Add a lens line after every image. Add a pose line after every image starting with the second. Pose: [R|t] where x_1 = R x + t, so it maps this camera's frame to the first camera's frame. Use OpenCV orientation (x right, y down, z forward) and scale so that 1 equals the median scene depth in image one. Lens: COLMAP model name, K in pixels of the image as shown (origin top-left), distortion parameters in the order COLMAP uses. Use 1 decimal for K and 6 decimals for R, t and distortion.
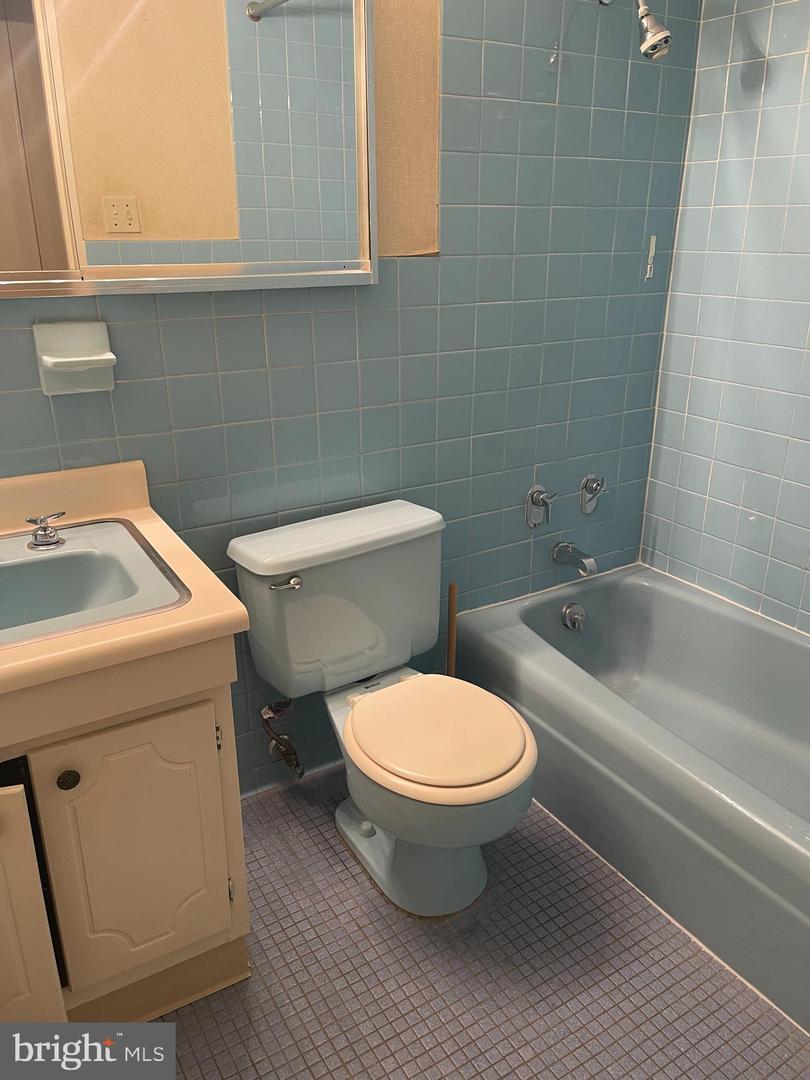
lens RADIAL K [[839.7, 0, 405.0], [0, 839.7, 540.0], [0, 0, 1]] dist [0.110552, -0.001094]
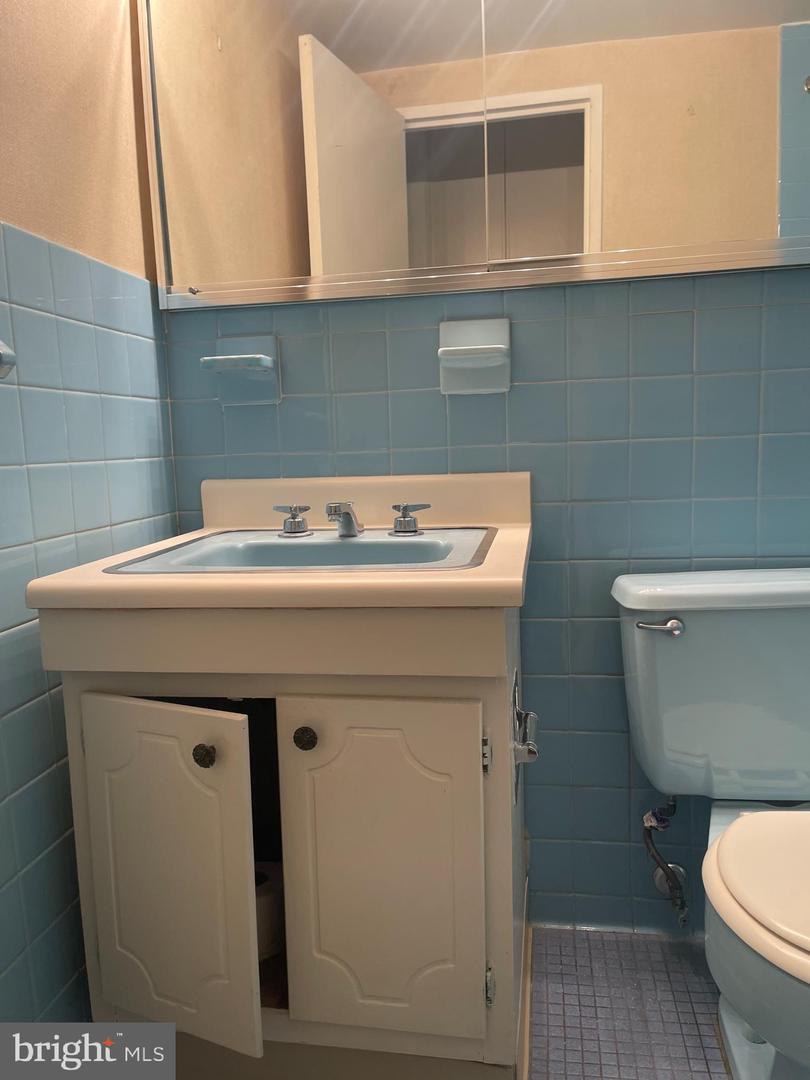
lens RADIAL K [[829.5, 0, 405.0], [0, 829.5, 540.0], [0, 0, 1]] dist [0.125828, -0.120786]
pose [[0.772712, 0.060603, -0.631857, 0.154487], [-0.198531, 0.968565, -0.149890, 0.136900], [0.602911, 0.241265, 0.760454, 0.261913]]
